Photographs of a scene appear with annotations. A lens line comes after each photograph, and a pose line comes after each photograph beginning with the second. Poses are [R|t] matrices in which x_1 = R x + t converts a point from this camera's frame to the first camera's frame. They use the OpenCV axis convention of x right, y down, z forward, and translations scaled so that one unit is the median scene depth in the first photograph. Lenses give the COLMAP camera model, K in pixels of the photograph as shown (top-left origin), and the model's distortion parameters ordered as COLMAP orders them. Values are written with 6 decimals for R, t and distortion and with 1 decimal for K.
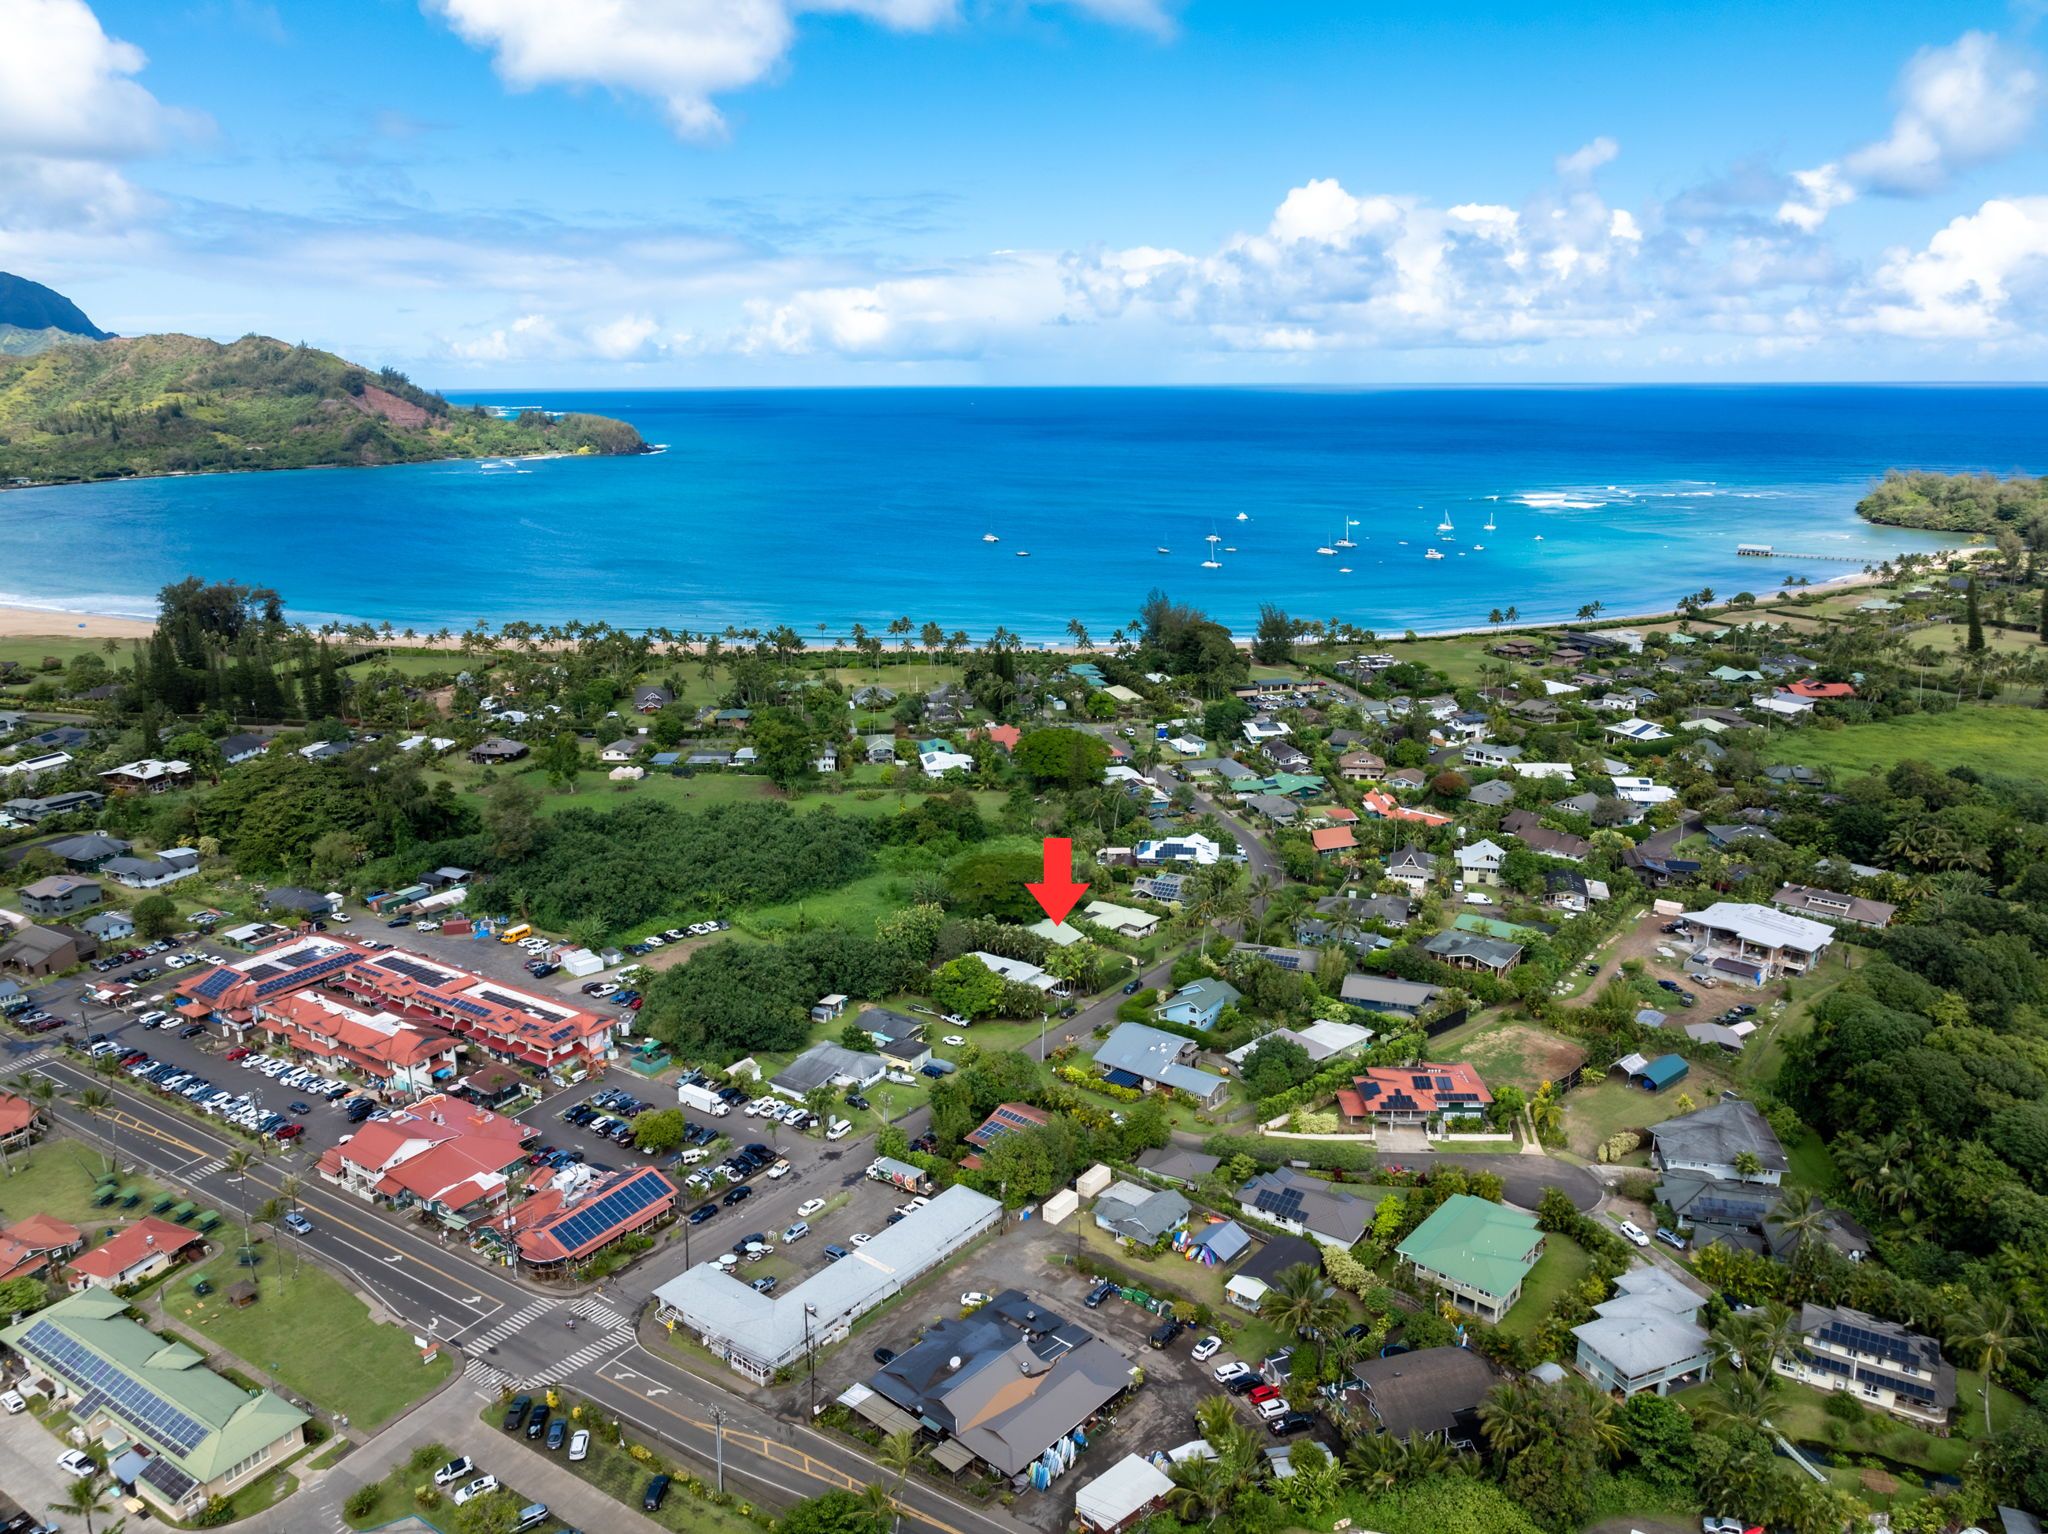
lens RADIAL K [[1425.5, 0, 1026.0], [0, 1425.5, 769.0], [0, 0, 1]] dist [0.005783, 0.003616]
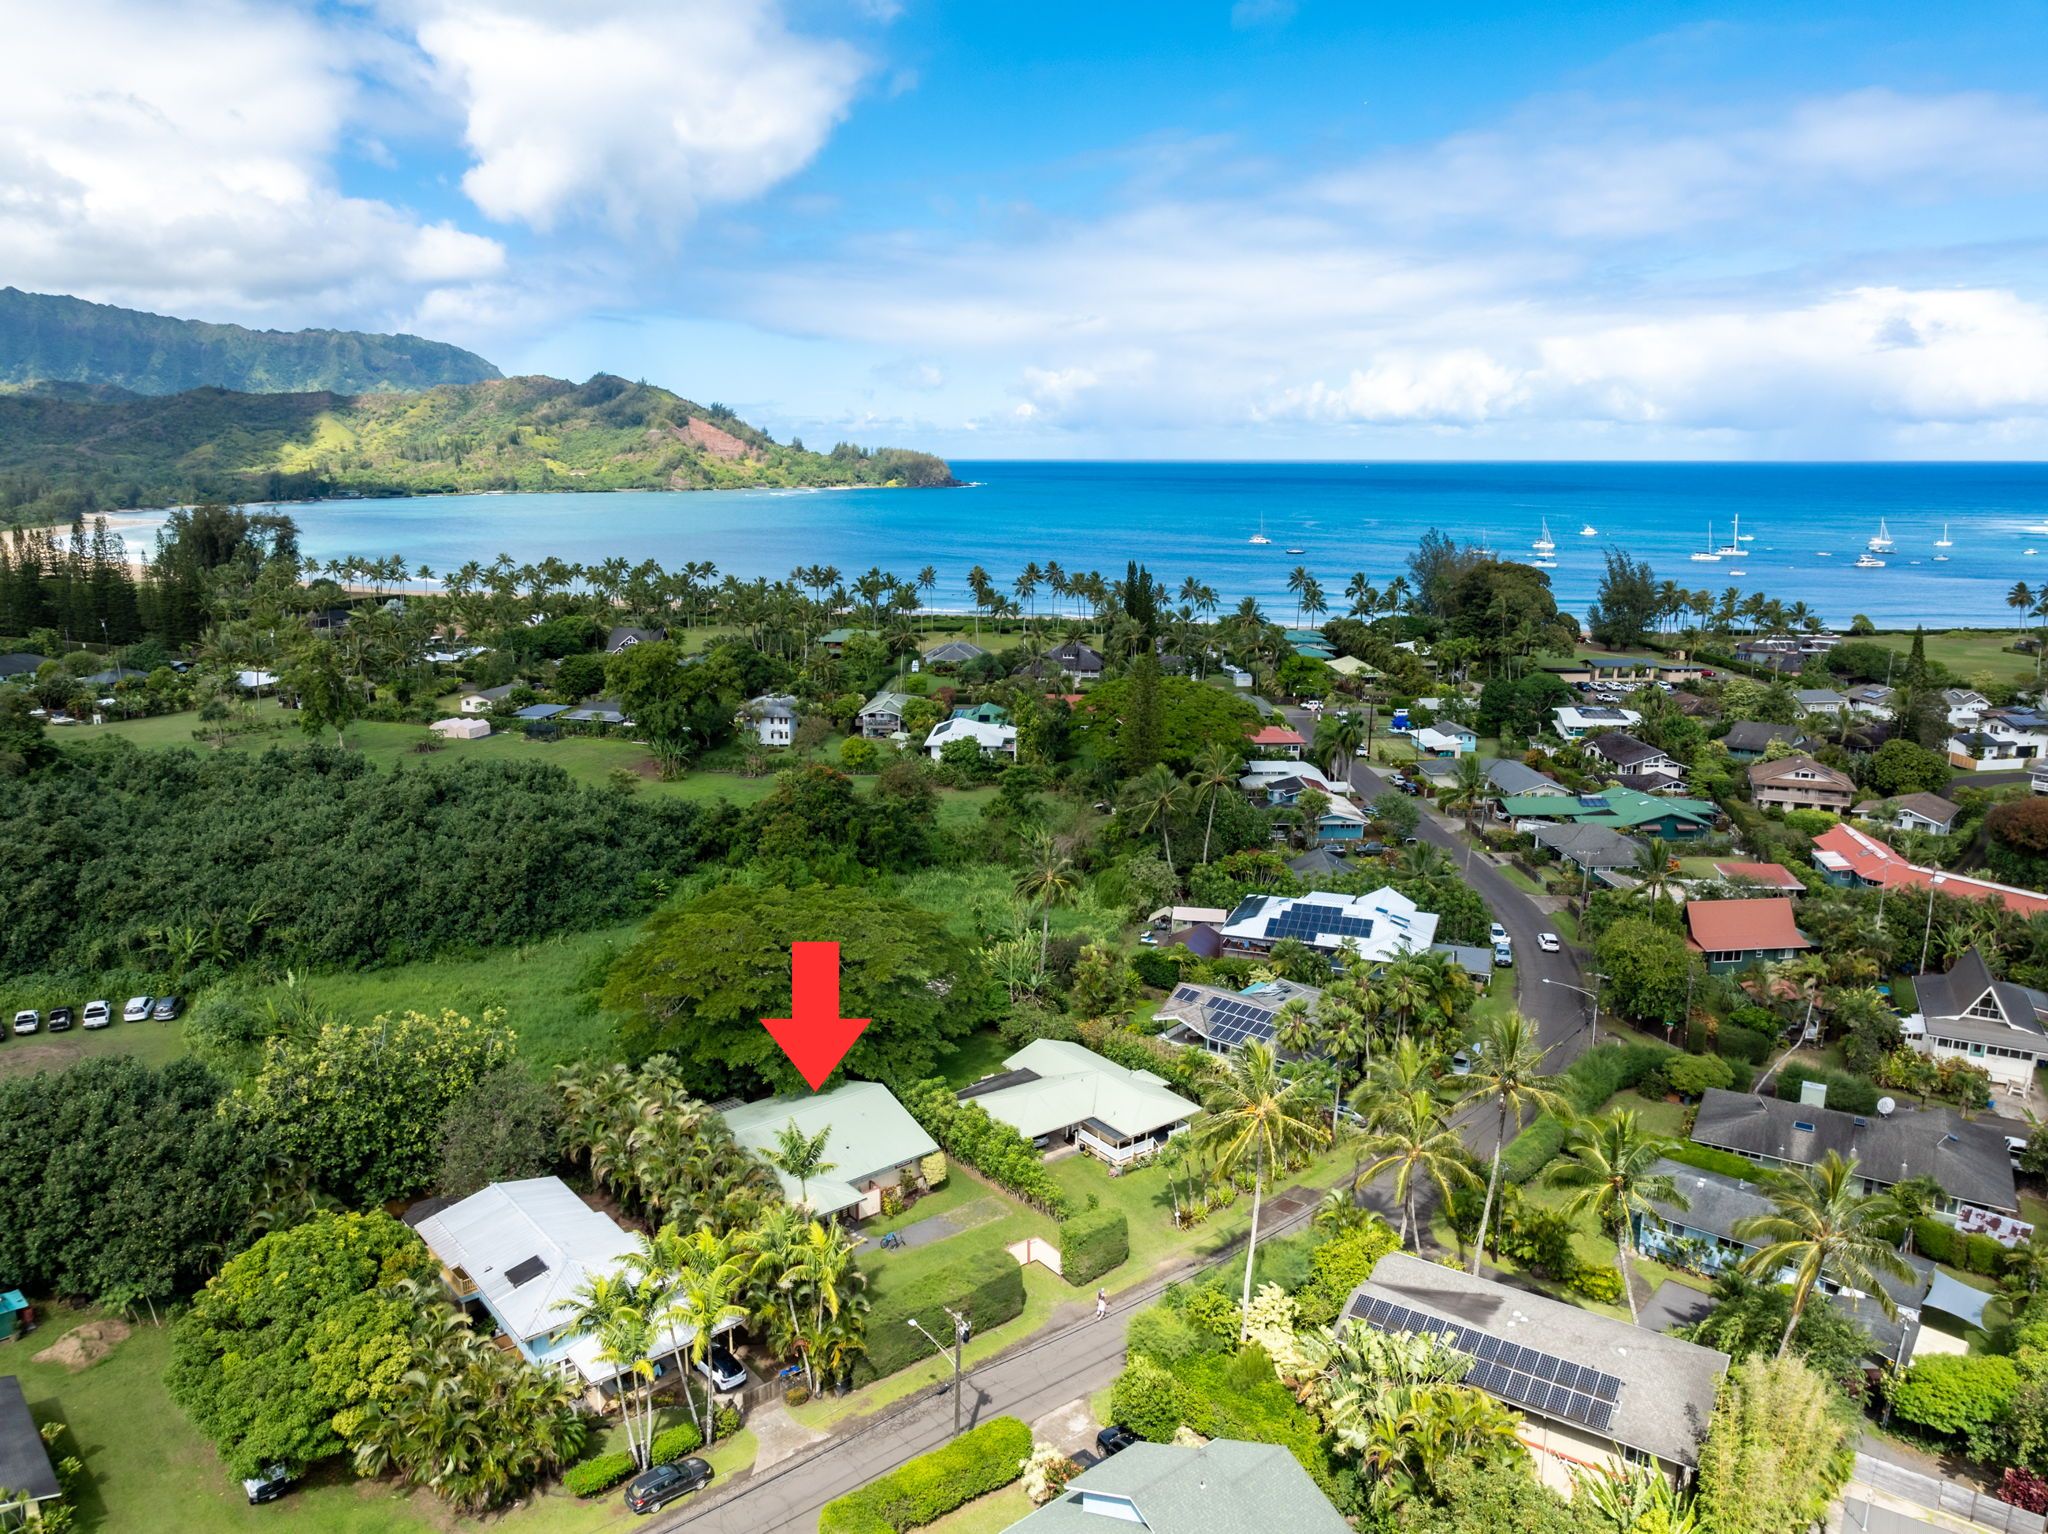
lens RADIAL K [[1425.5, 0, 1020.7], [0, 1425.5, 762.9], [0, 0, 1]] dist [0.005783, 0.003616]
pose [[0.970960, 0.053349, -0.233217, 0.092873], [-0.065105, 0.996952, -0.042998, 0.028238], [0.230212, 0.056933, 0.971474, 0.474908]]
